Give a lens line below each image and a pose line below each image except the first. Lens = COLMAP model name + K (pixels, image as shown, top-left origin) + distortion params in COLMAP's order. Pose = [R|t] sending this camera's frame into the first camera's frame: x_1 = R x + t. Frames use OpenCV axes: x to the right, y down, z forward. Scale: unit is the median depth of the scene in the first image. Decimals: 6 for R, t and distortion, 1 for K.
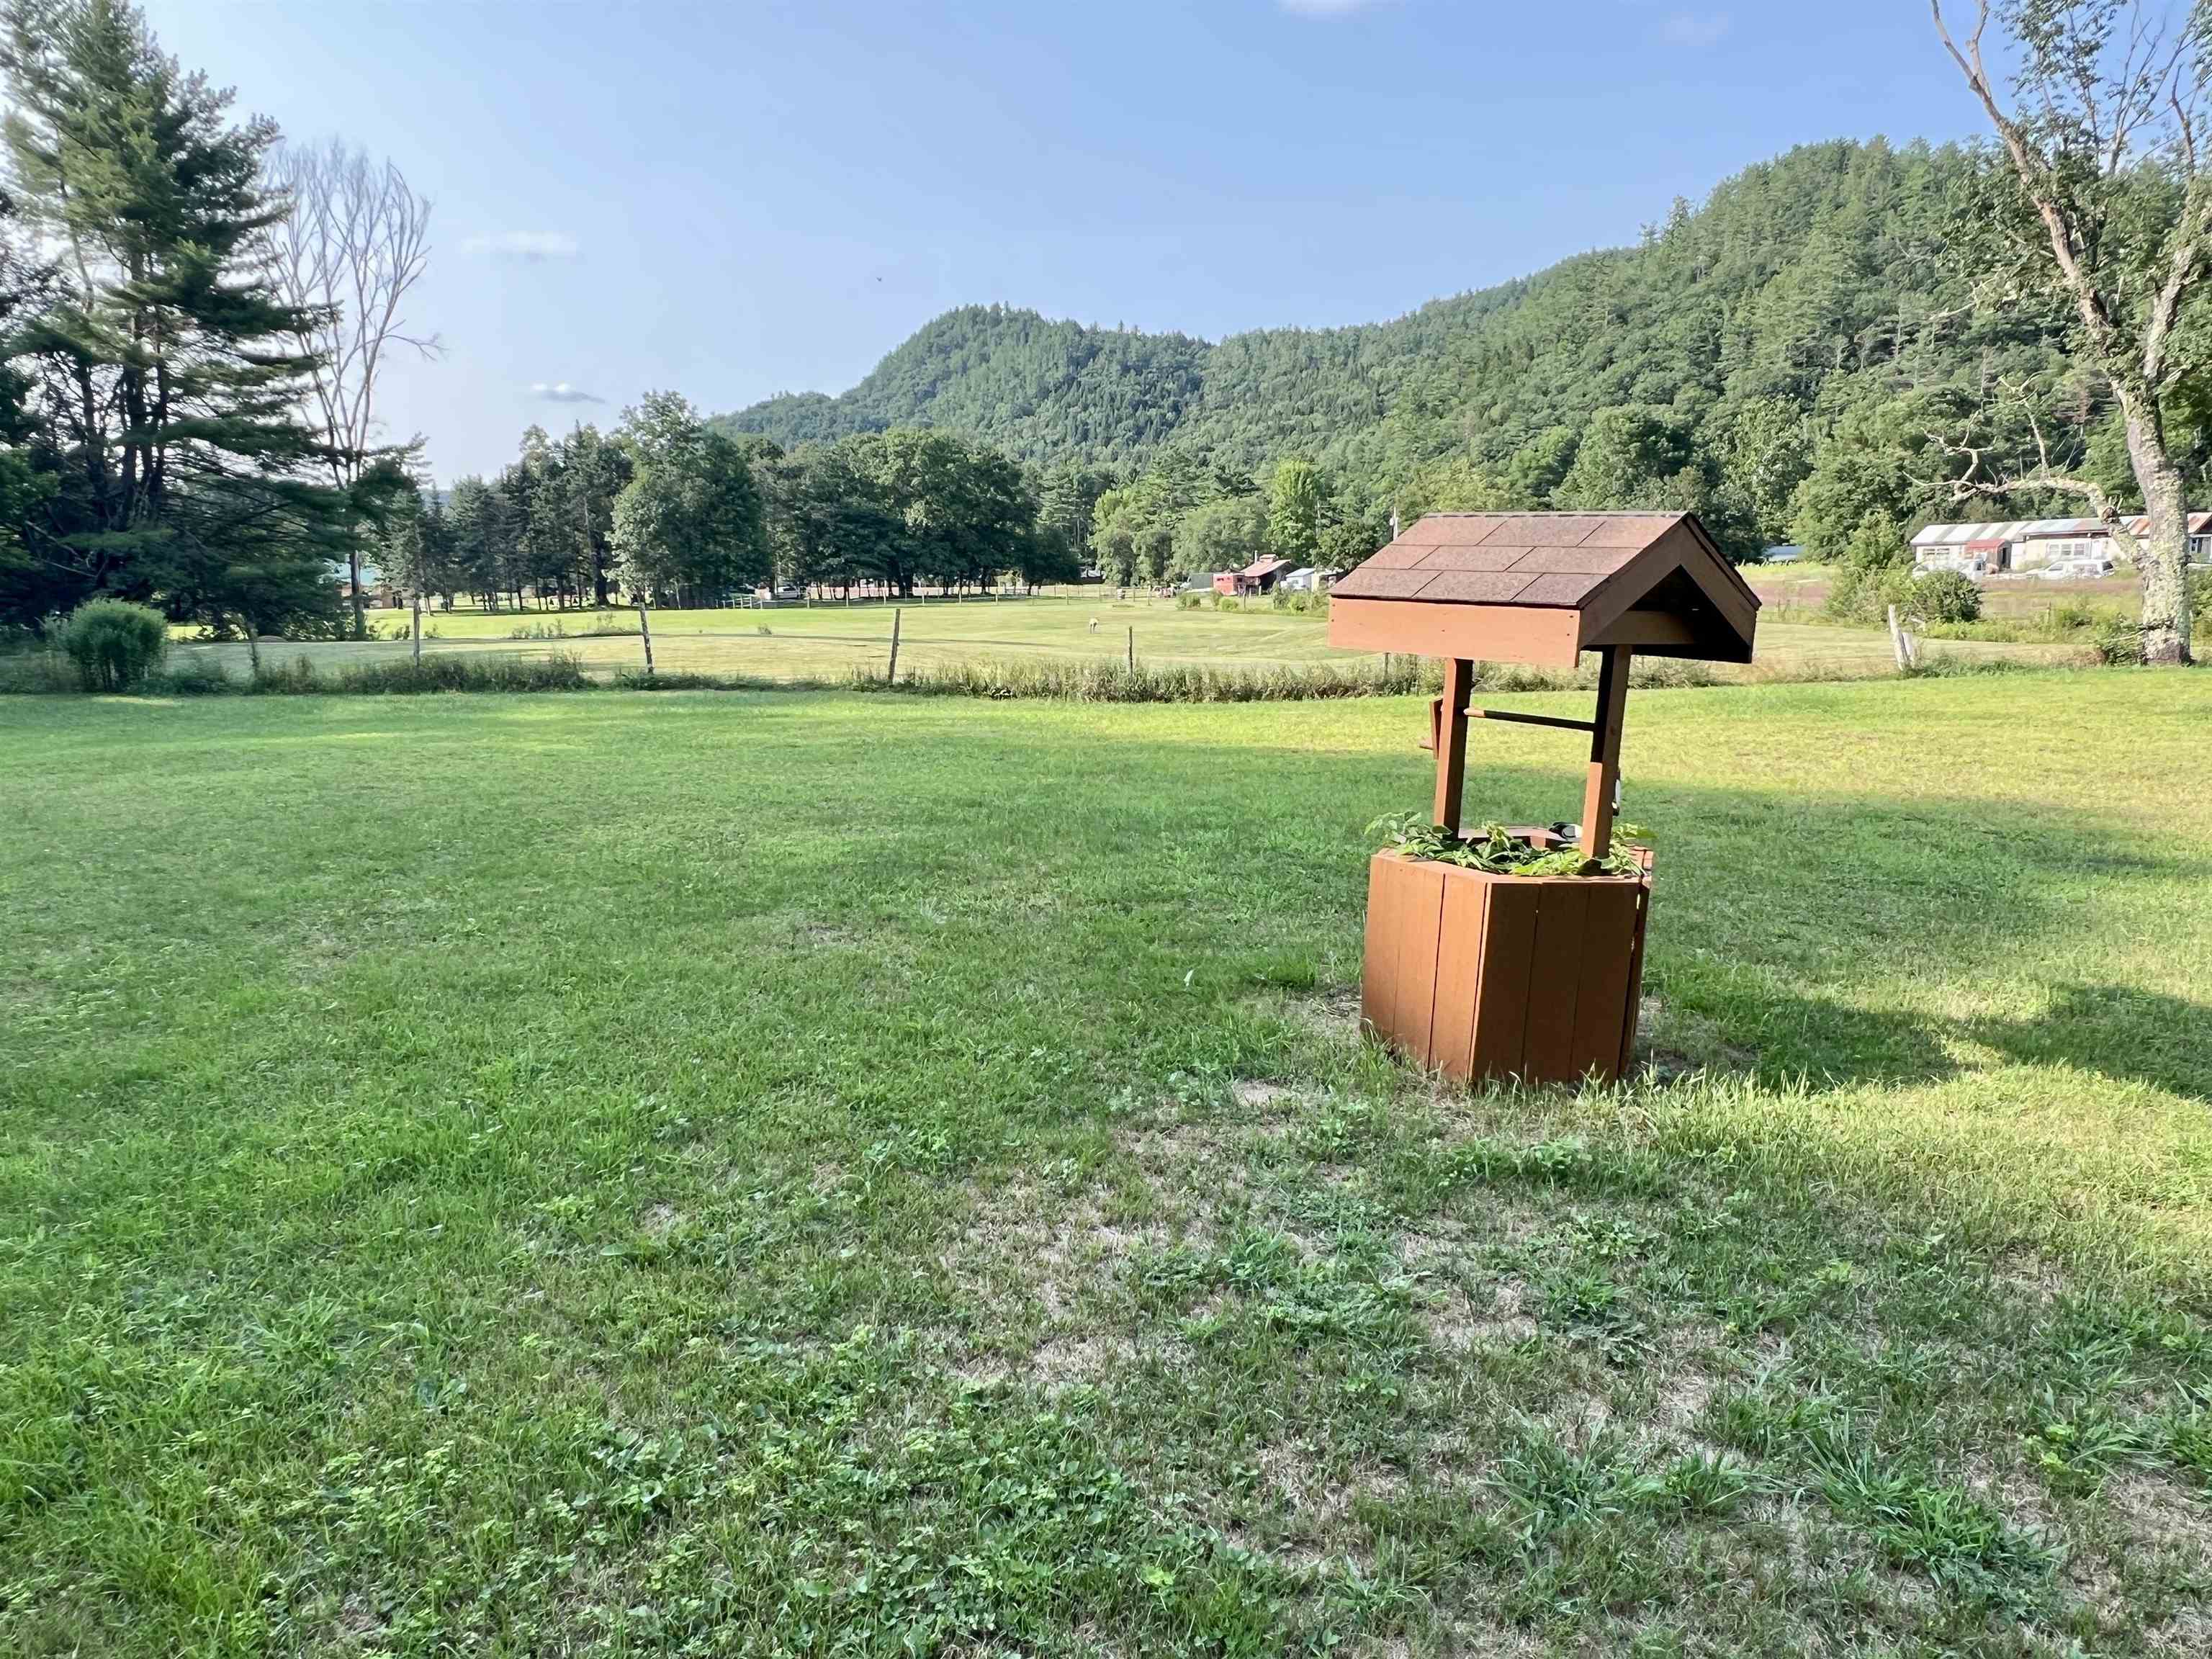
lens RADIAL K [[1475.2, 0, 1105.2], [0, 1475.2, 826.1], [0, 0, 1]] dist [-0.001224, -0.000798]
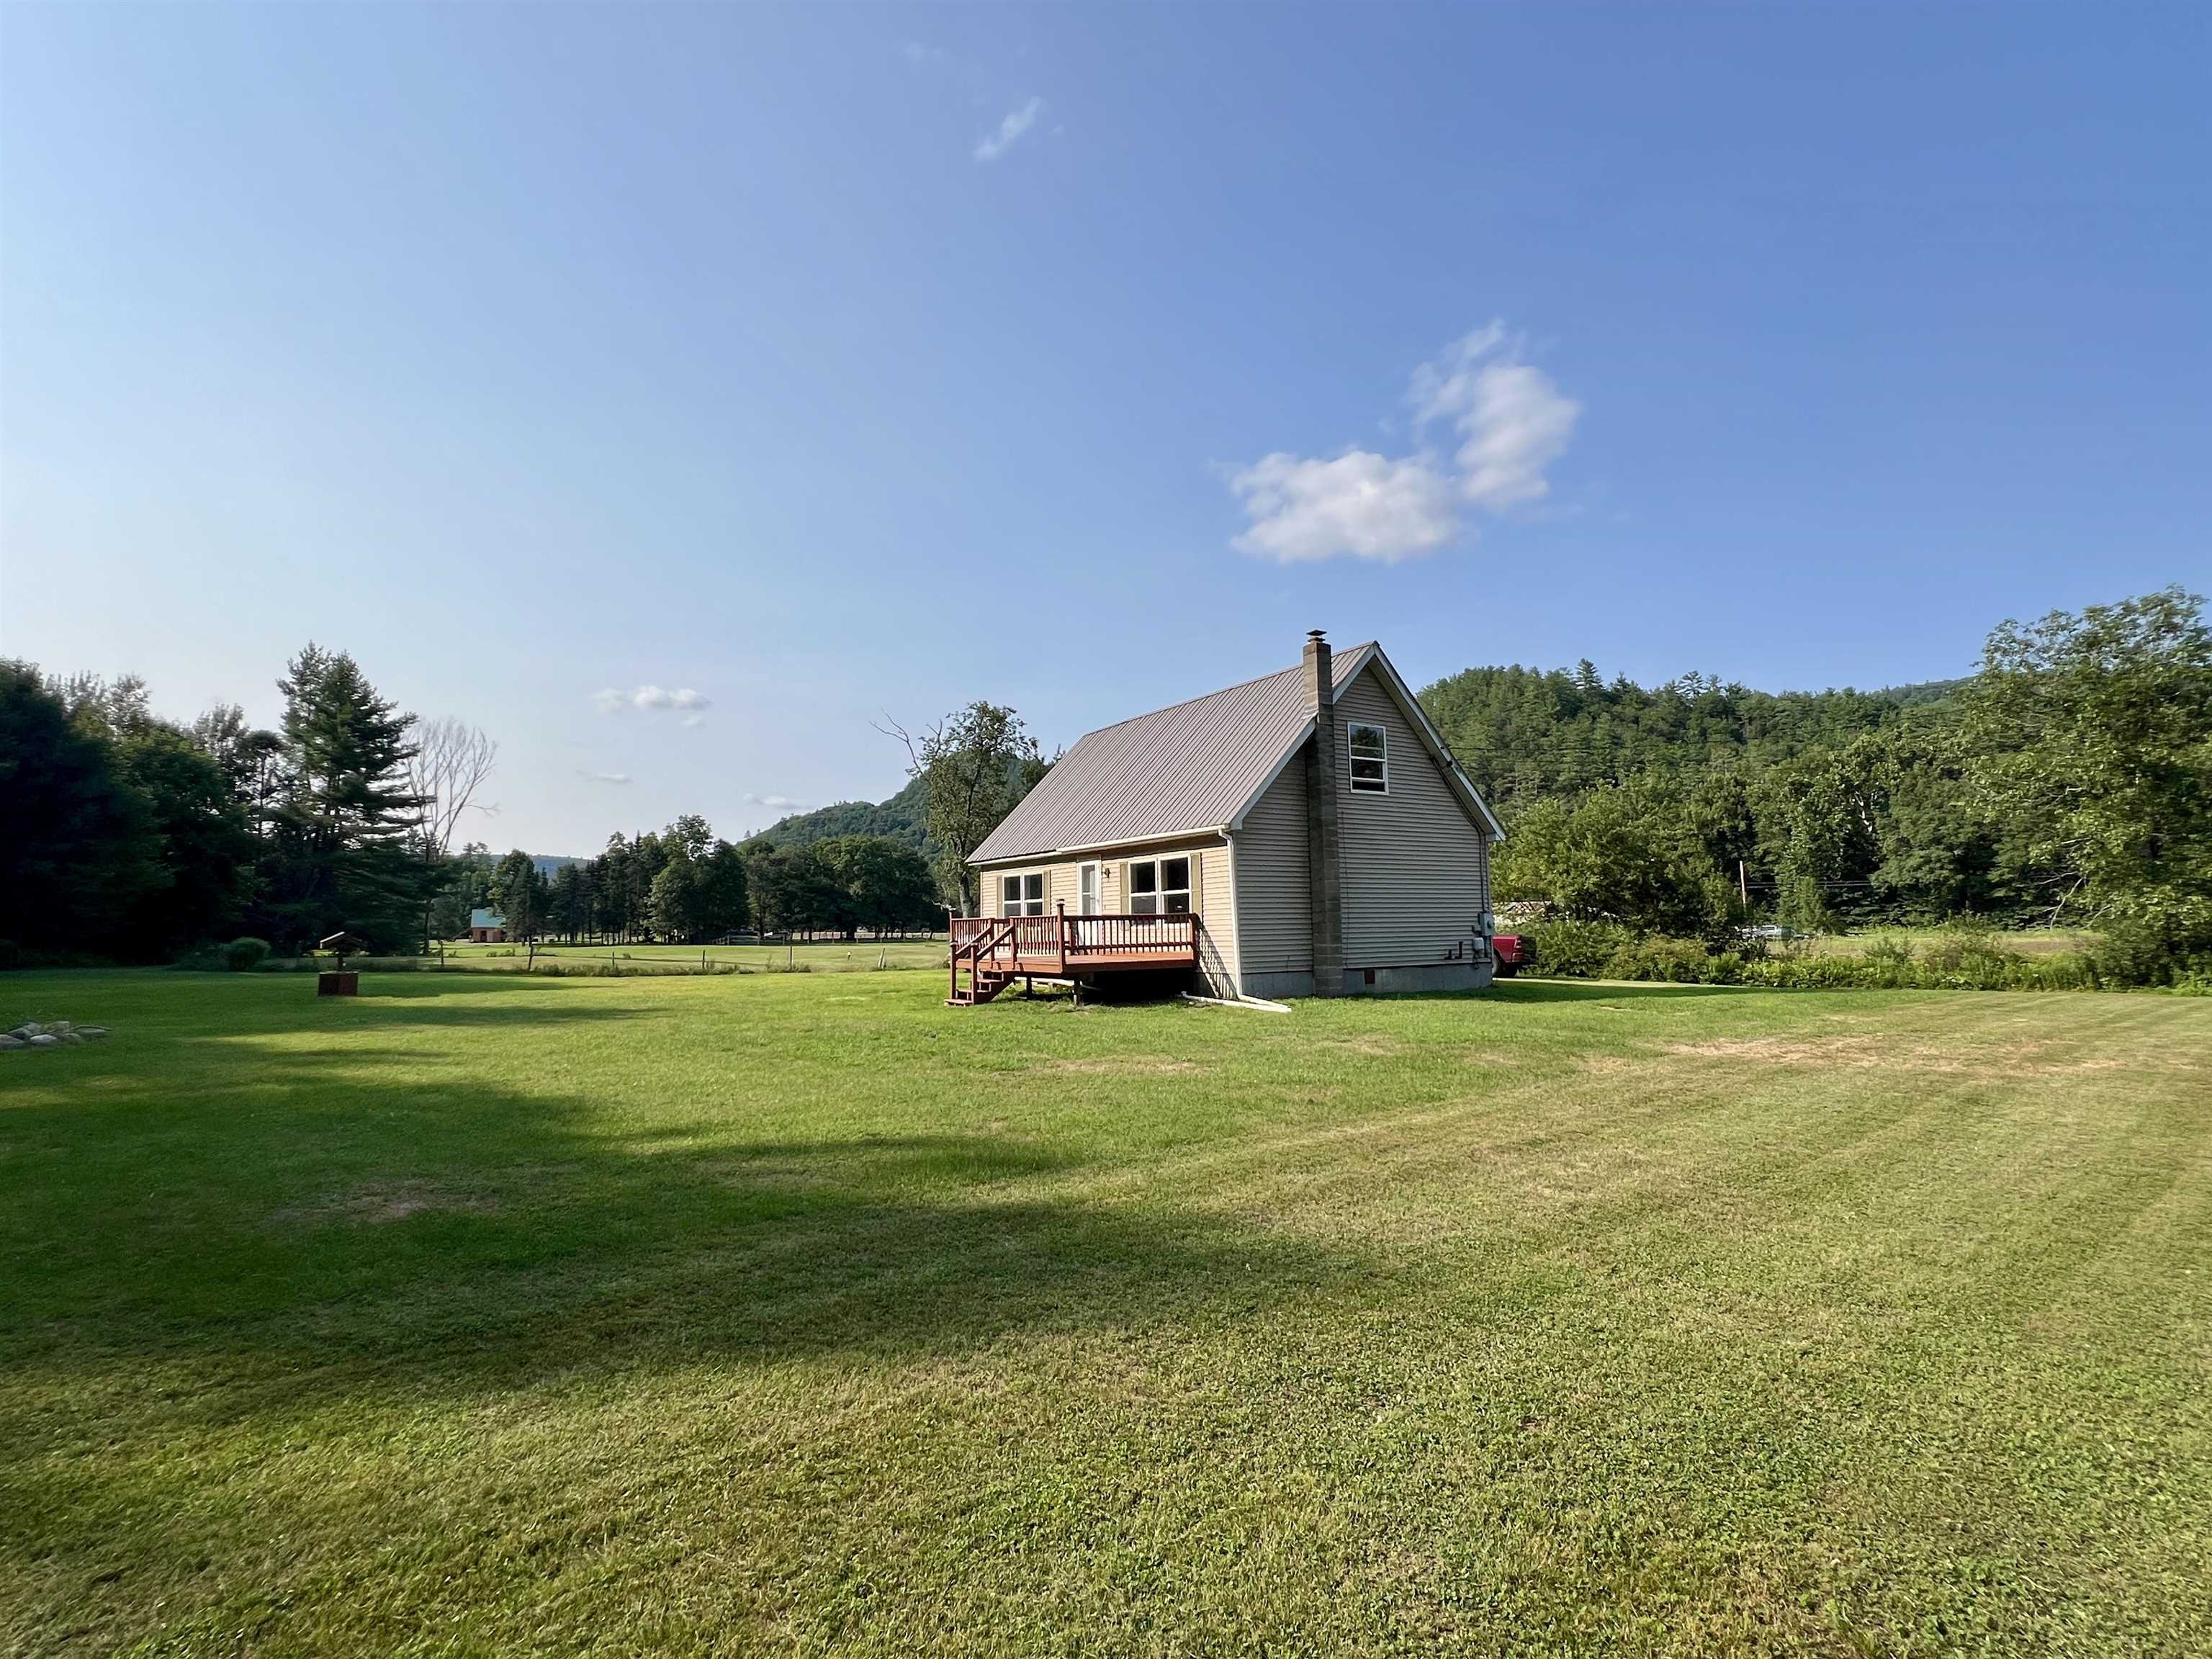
lens RADIAL K [[1043.1, 0, 1101.5], [0, 1043.1, 826.8], [0, 0, 1]] dist [0.002653, 0.000204]
pose [[0.999545, 0.016764, 0.025079, 0.132546], [-0.009679, 0.965637, -0.259714, 0.021027], [-0.028571, 0.259353, 0.965360, -0.150303]]
